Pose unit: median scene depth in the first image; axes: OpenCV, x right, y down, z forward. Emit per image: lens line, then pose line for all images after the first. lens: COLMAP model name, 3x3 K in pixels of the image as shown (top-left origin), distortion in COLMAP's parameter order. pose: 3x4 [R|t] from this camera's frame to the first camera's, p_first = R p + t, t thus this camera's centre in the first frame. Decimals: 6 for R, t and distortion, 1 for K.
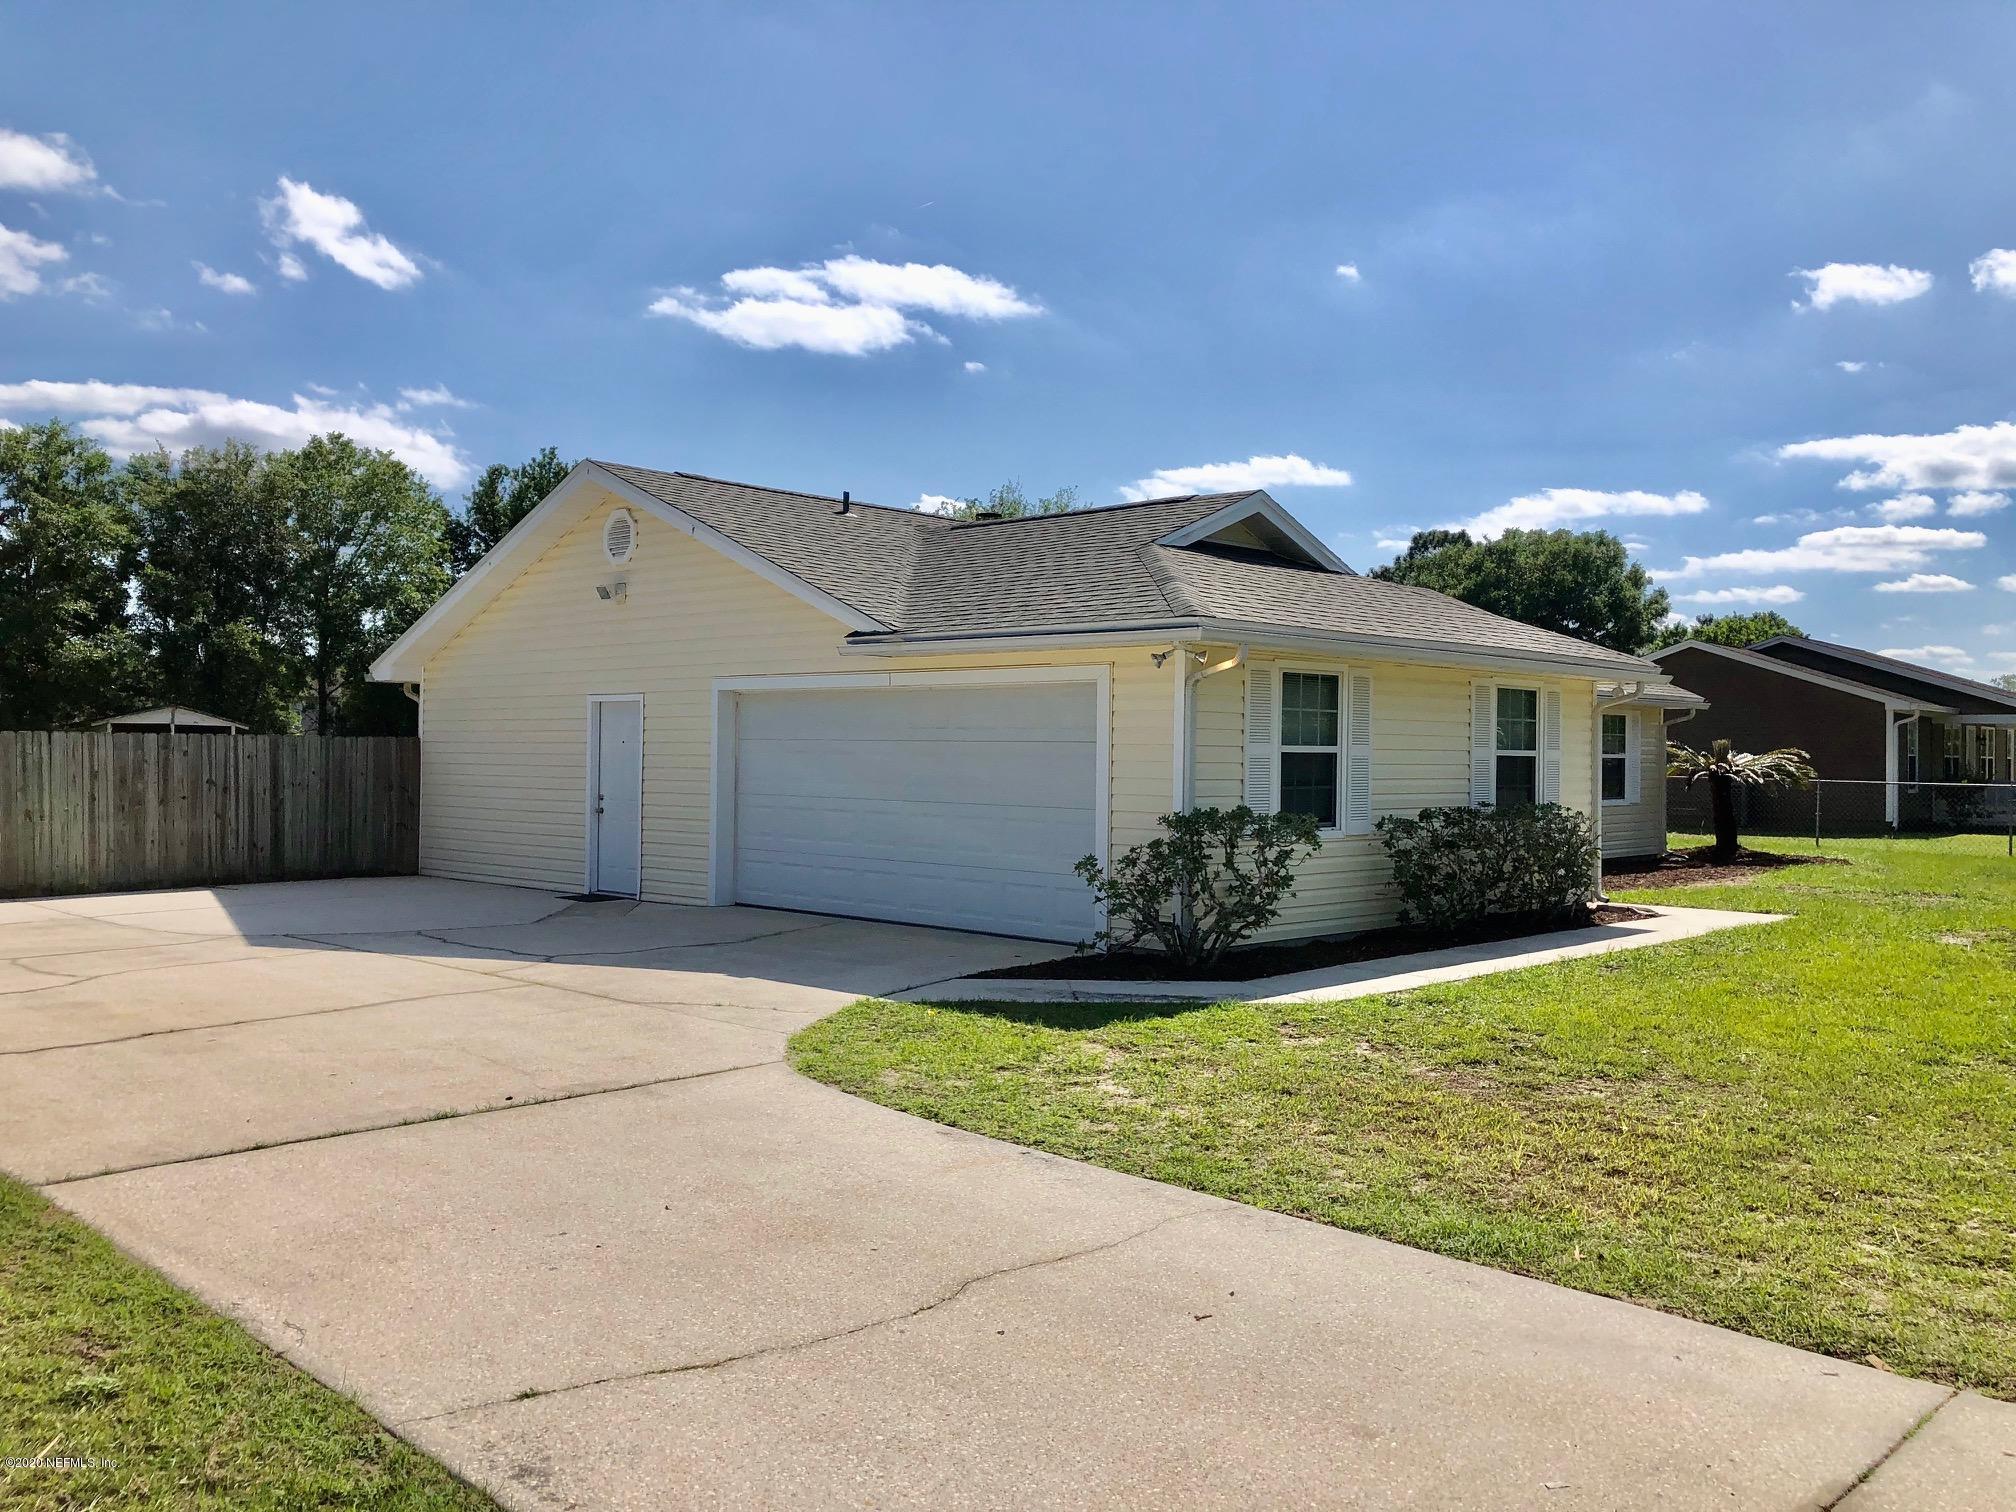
lens RADIAL K [[1647.9, 0, 993.0], [0, 1647.9, 780.9], [0, 0, 1]] dist [0.050557, -0.043436]
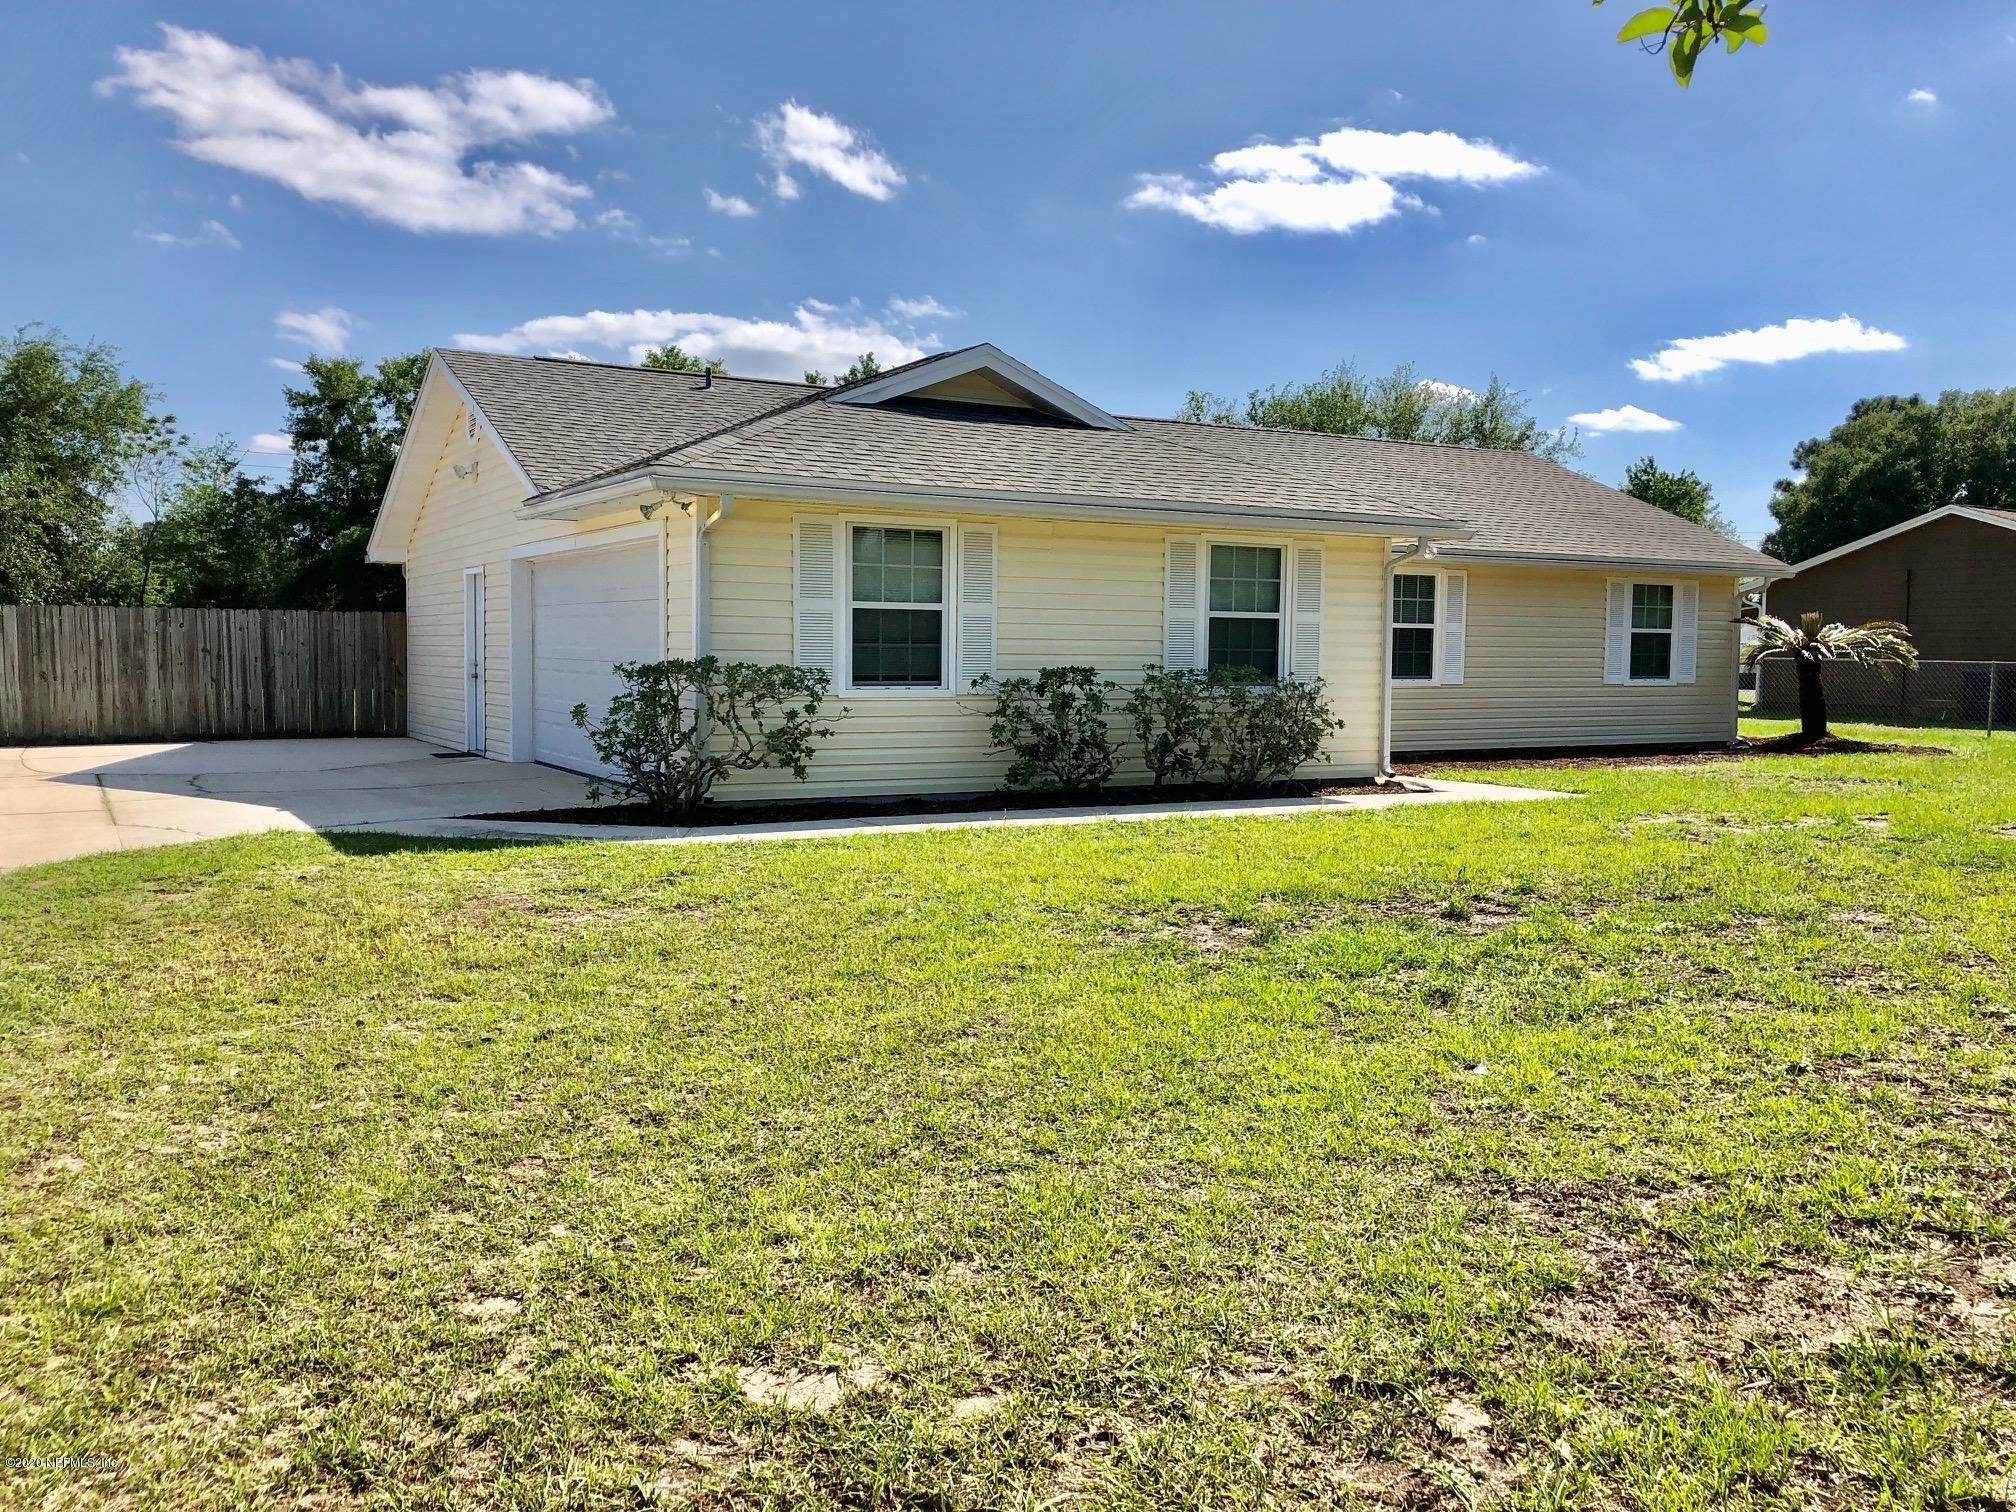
lens RADIAL K [[1647.9, 0, 1007.8], [0, 1647.9, 813.6], [0, 0, 1]] dist [0.050557, -0.043436]
pose [[0.963116, 0.026593, -0.267768, 0.370682], [-0.005067, 0.996720, 0.080763, 0.017349], [0.269038, -0.076427, 0.960092, 0.042882]]
